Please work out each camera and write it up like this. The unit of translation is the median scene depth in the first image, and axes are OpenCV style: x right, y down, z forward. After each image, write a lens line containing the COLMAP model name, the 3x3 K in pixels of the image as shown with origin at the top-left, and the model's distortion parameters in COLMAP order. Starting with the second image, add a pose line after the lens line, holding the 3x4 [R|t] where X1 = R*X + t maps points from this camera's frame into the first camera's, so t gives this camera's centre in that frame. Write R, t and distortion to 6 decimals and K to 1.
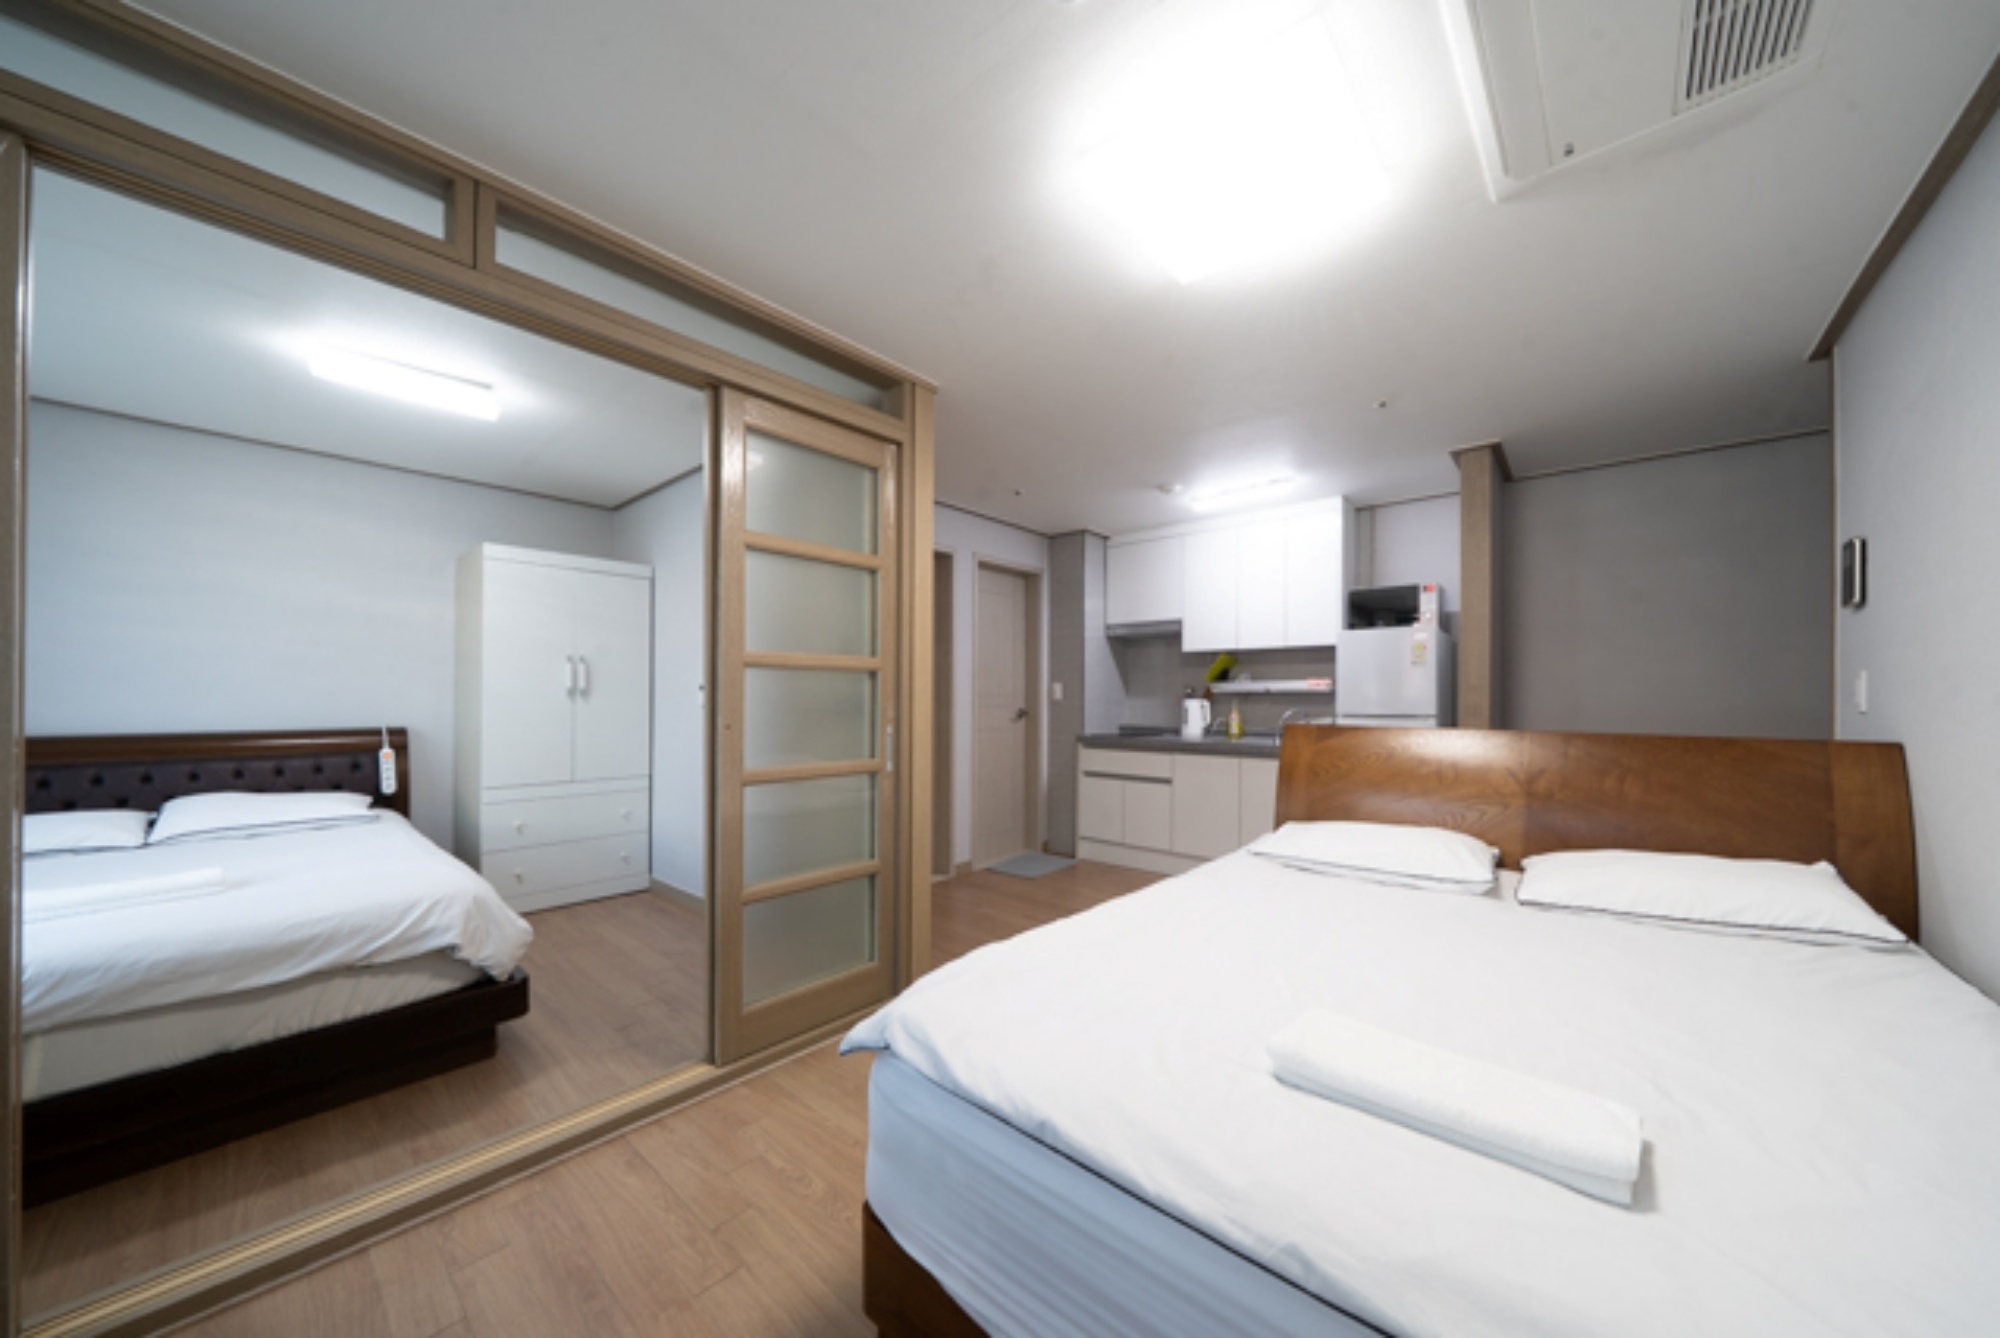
lens RADIAL K [[699.8, 0, 993.9], [0, 699.8, 697.6], [0, 0, 1]] dist [-0.000253, 0.000004]
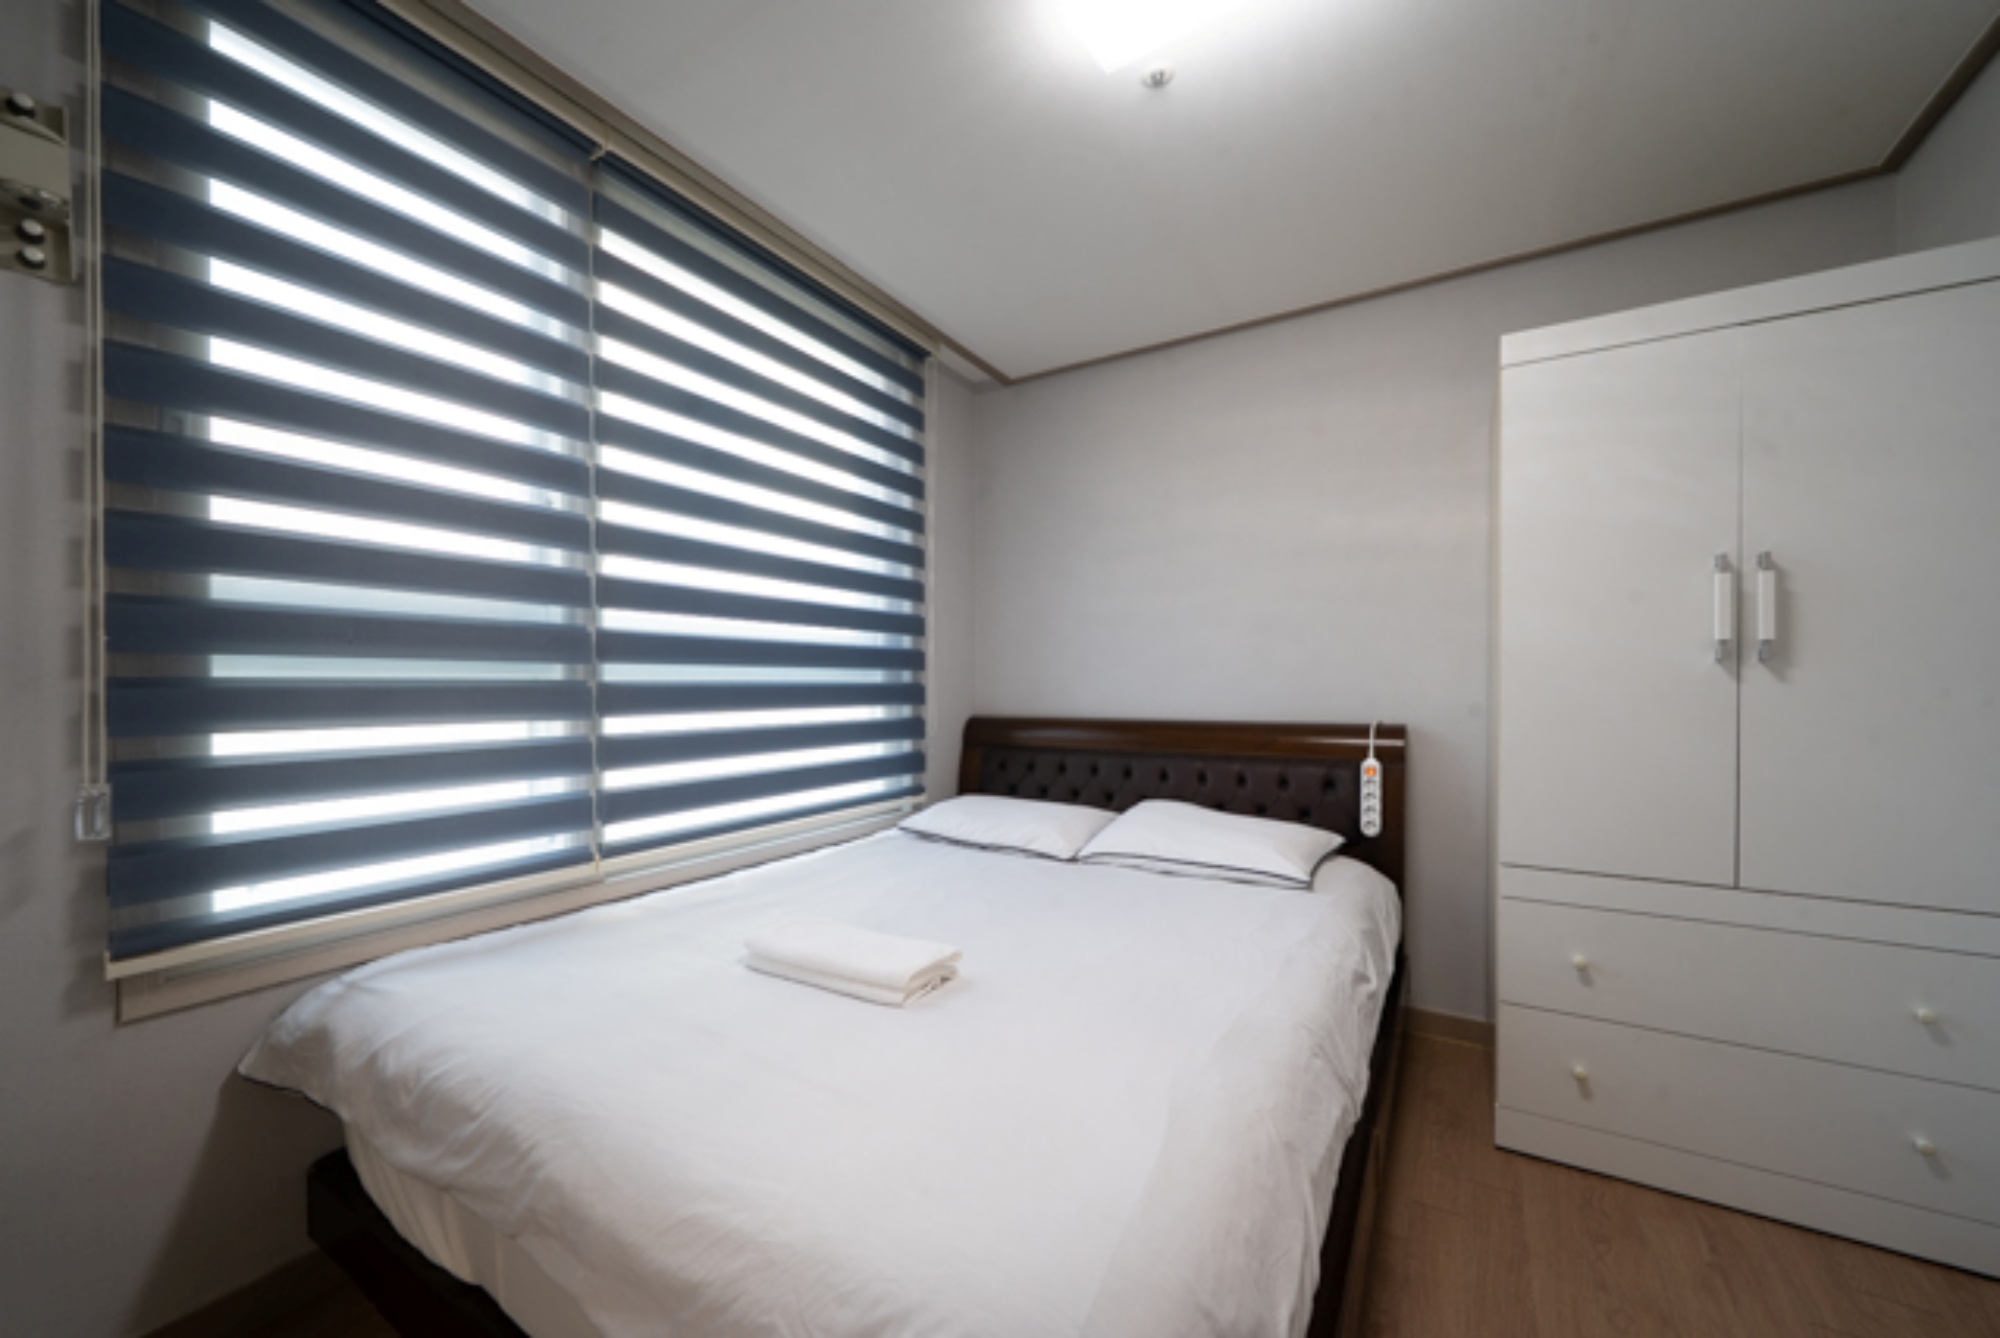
lens RADIAL K [[749.0, 0, 995.3], [0, 749.0, 695.1], [0, 0, 1]] dist [0.000368, 0.000027]
pose [[0.174054, 0.004785, -0.984724, -0.290260], [0.001580, 0.999986, 0.005139, 0.014042], [0.984735, -0.002451, 0.174044, 0.570070]]
